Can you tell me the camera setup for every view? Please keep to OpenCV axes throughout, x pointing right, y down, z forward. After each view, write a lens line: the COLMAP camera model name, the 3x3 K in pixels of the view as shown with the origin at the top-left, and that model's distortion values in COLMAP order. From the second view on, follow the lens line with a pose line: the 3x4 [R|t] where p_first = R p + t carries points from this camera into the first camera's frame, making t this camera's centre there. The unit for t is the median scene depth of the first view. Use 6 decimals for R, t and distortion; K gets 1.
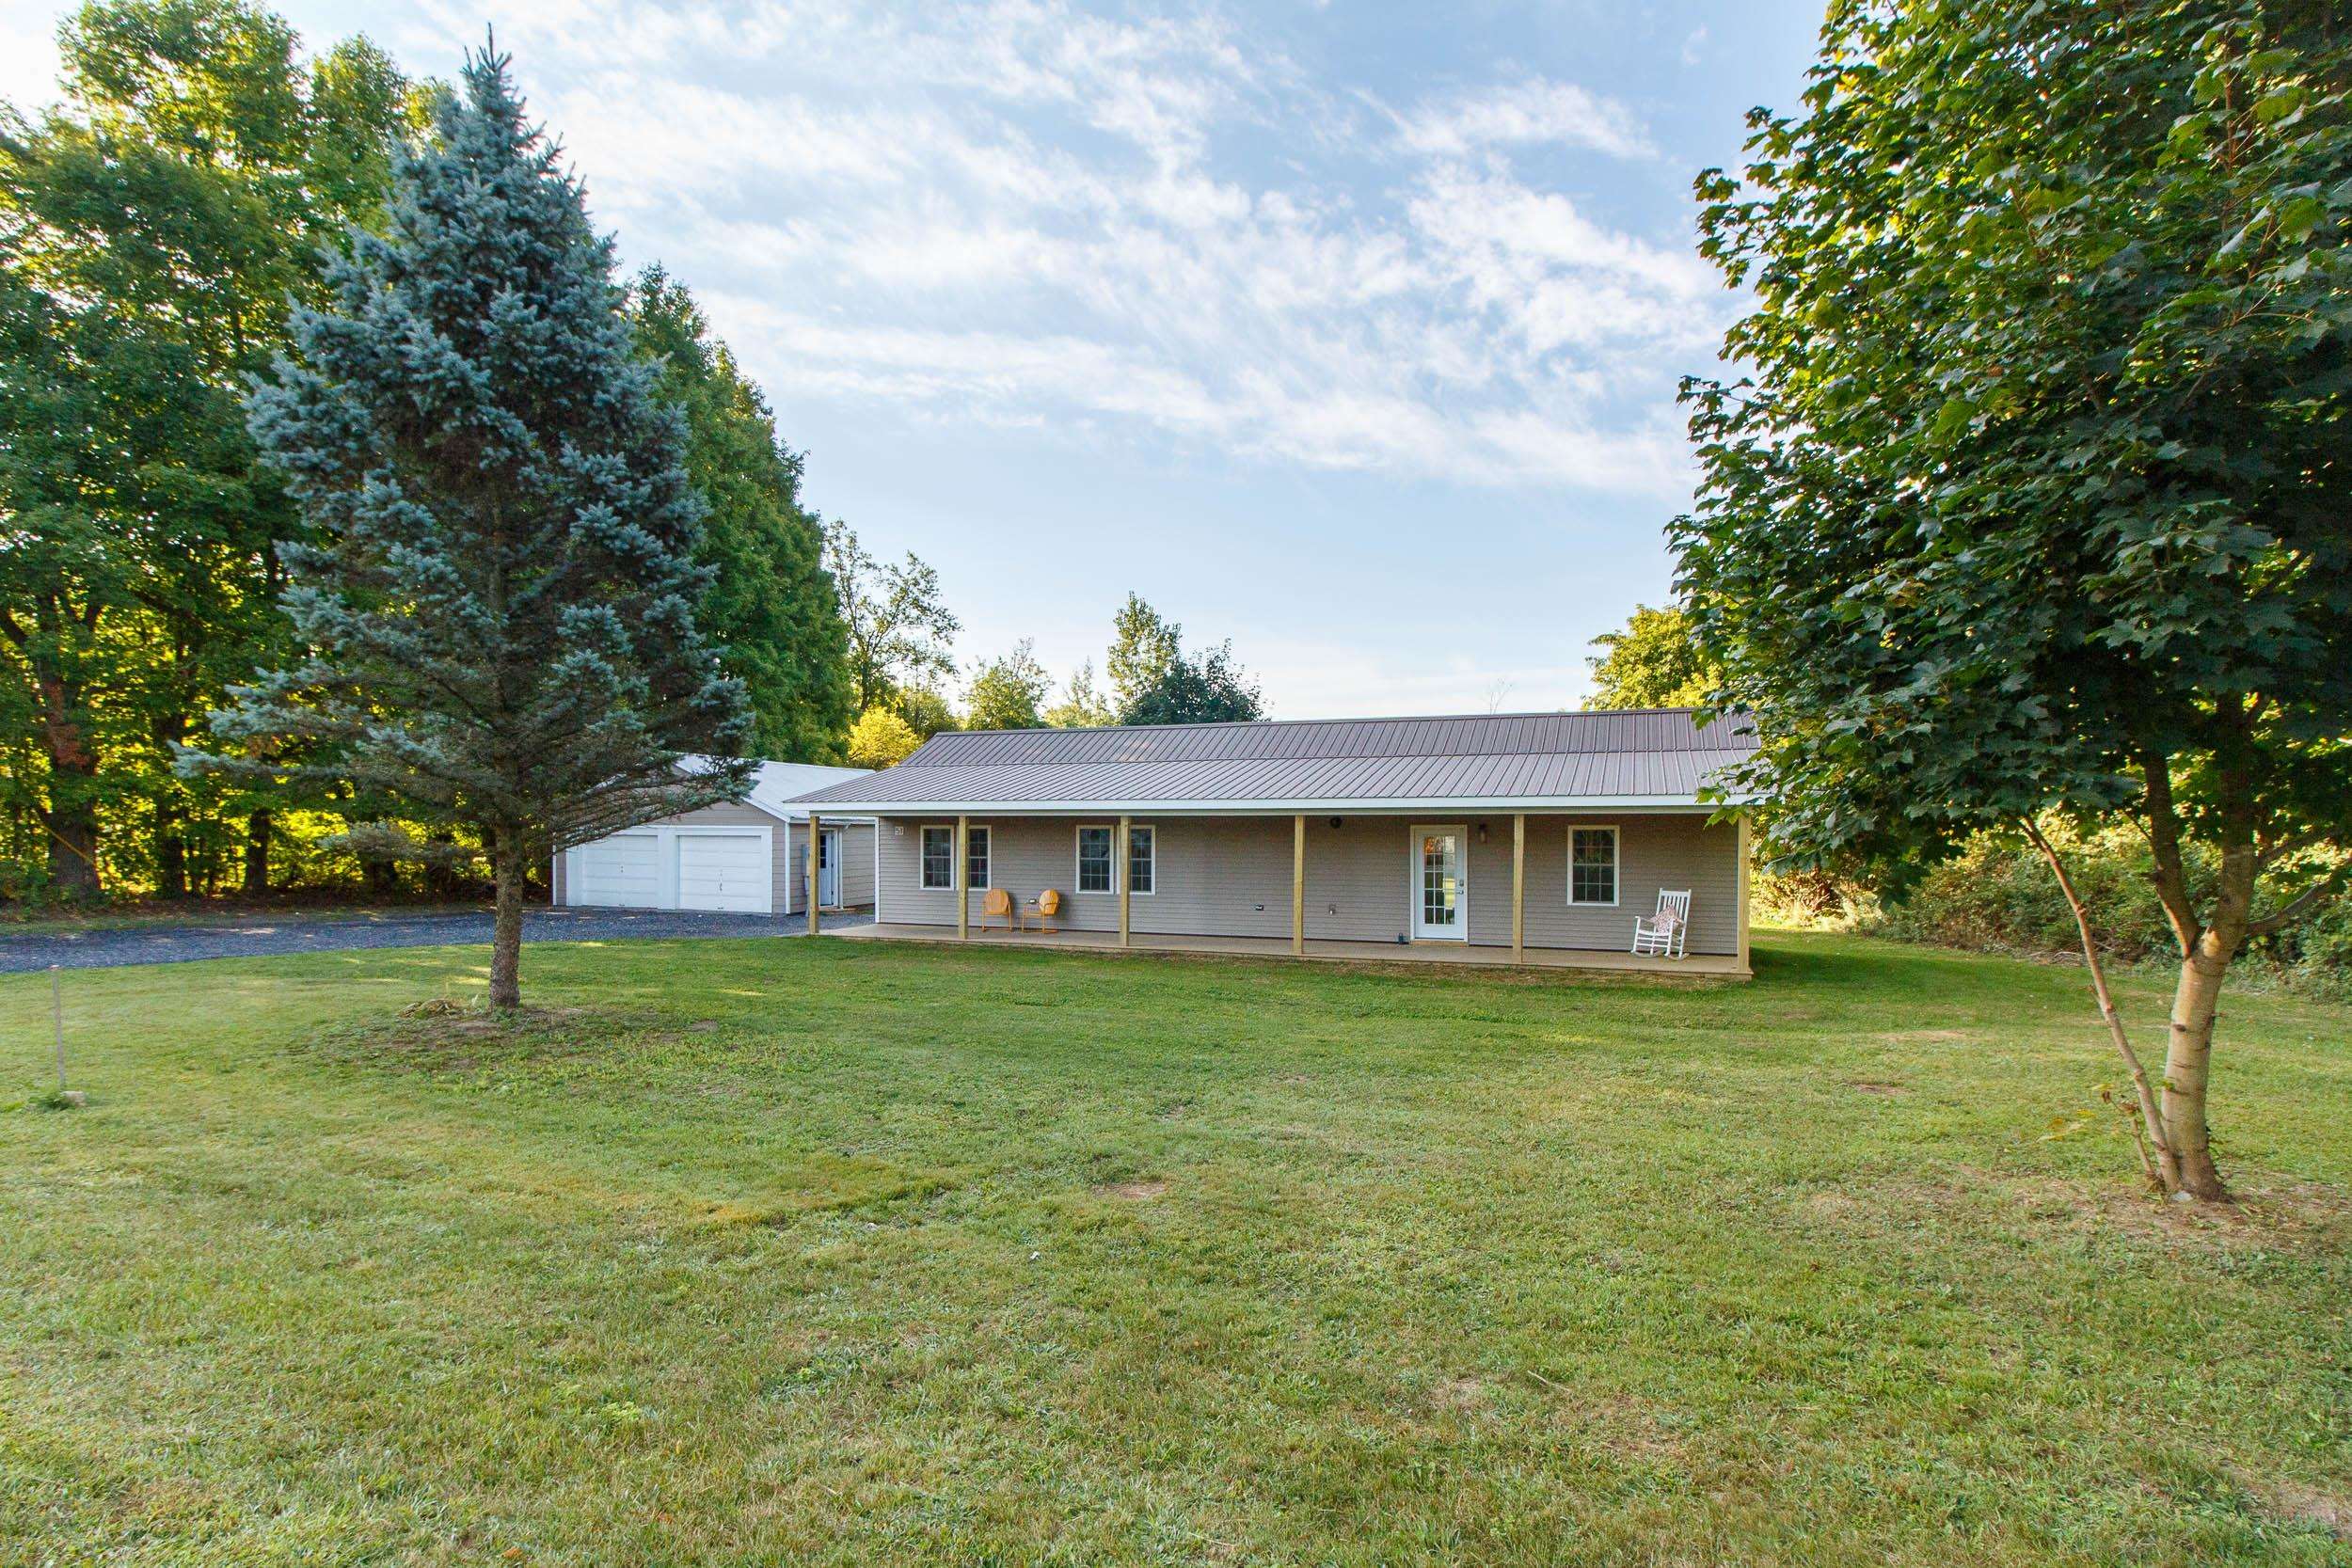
lens RADIAL K [[1173.6, 0, 1129.1], [0, 1173.6, 858.8], [0, 0, 1]] dist [0.006659, 0.000322]
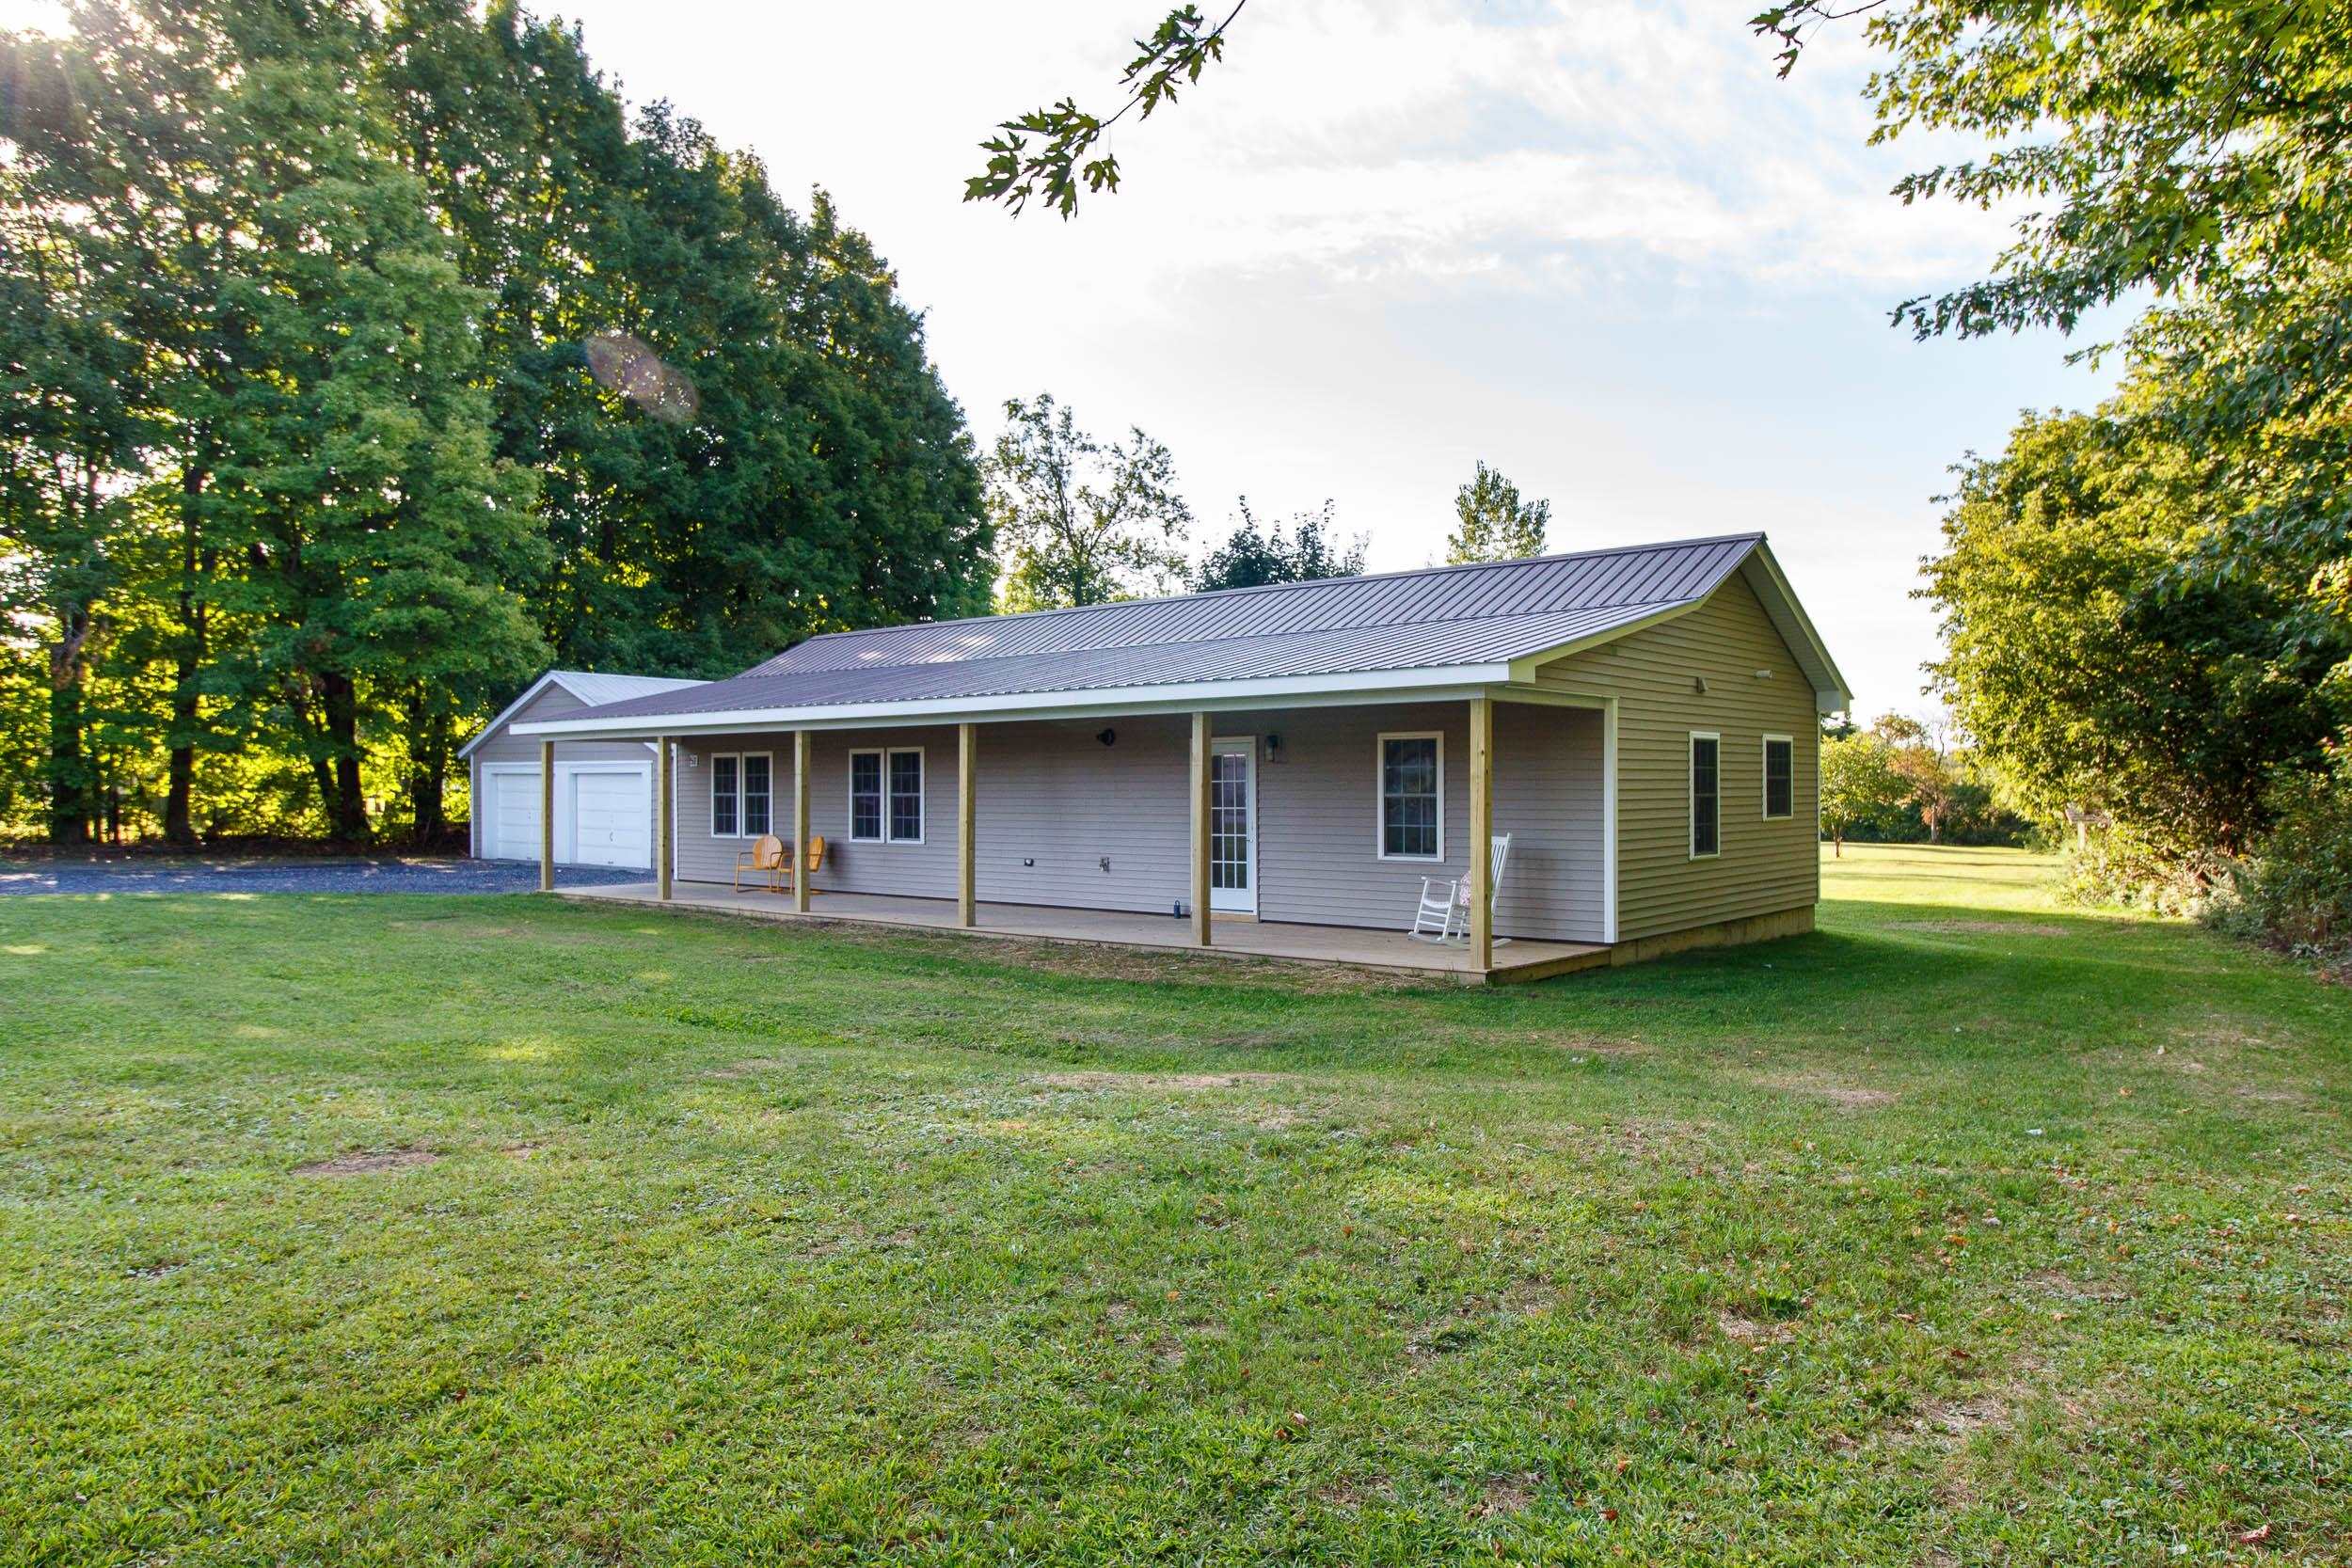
lens RADIAL K [[1466.4, 0, 1222.6], [0, 1466.4, 795.0], [0, 0, 1]] dist [-0.003099, 0.001072]
pose [[0.958284, -0.004538, -0.285783, 0.154548], [-0.000396, 0.999852, -0.017203, 0.005567], [0.285819, 0.016599, 0.958140, 0.068404]]
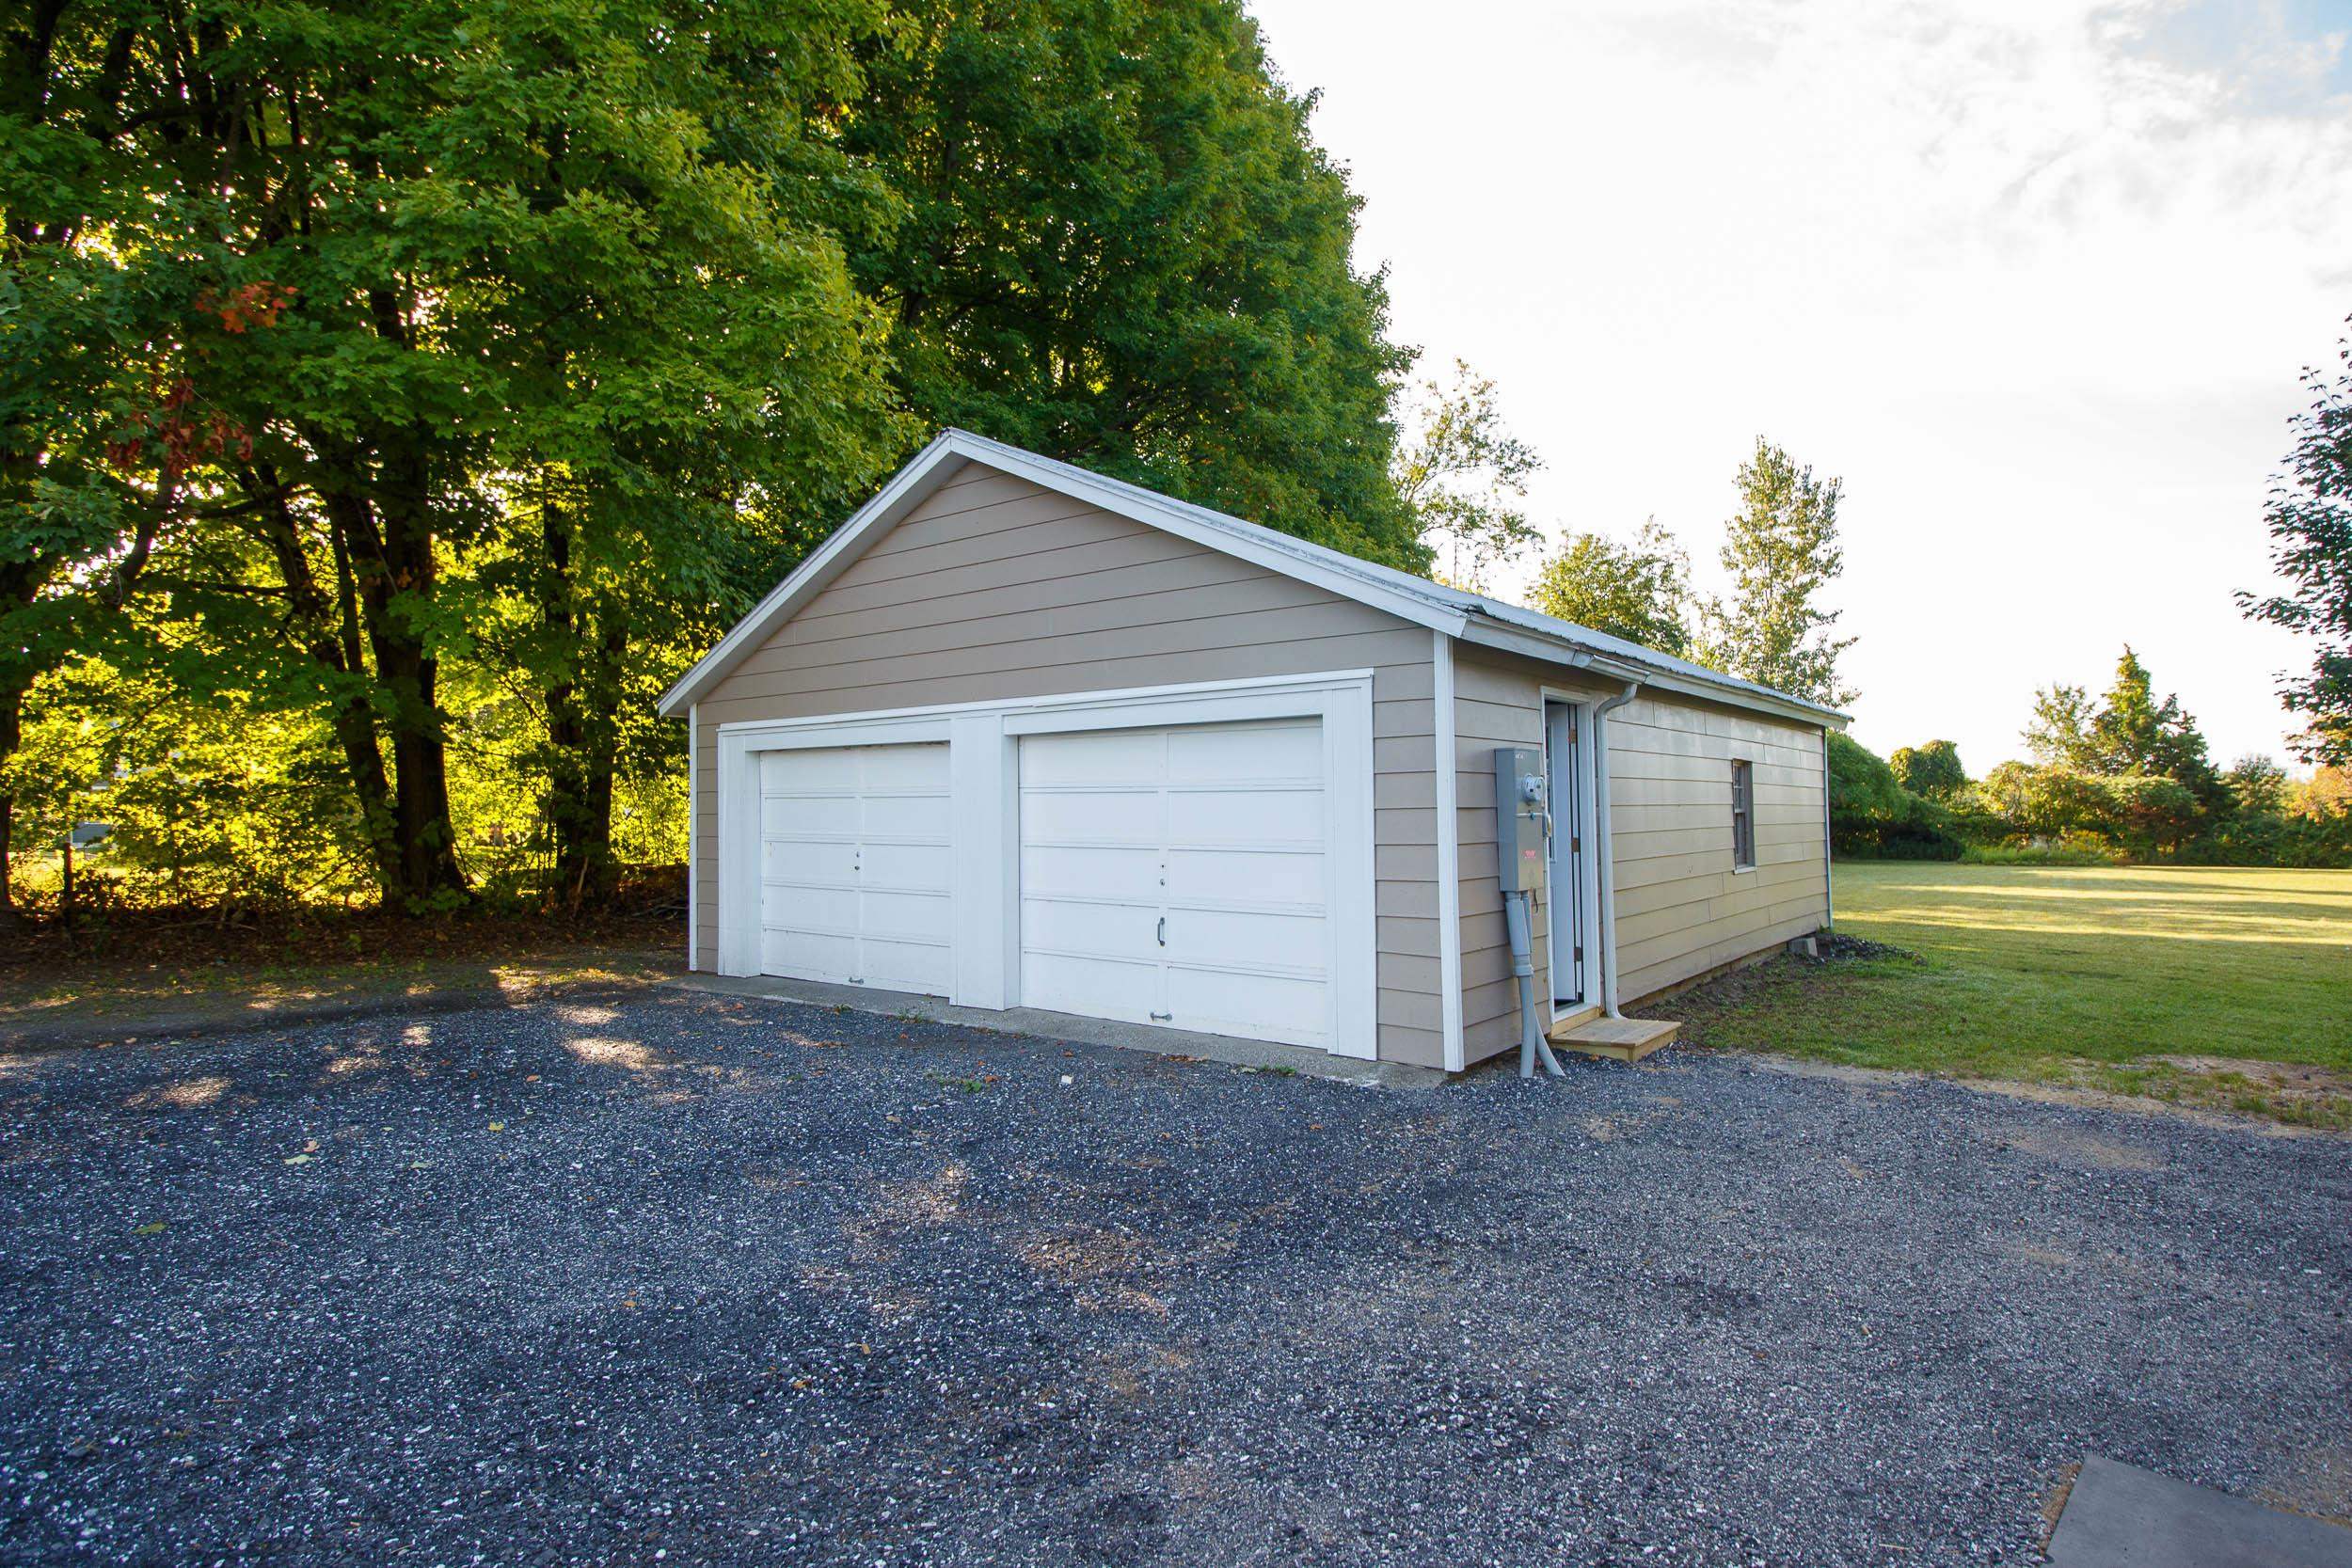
lens RADIAL K [[1230.3, 0, 1189.2], [0, 1230.3, 780.3], [0, 0, 1]] dist [-0.001933, -0.000318]
pose [[0.946245, -0.024740, -0.322502, -0.115019], [0.007919, 0.998544, -0.053367, 0.002536], [0.323353, 0.047944, 0.945063, 0.337338]]
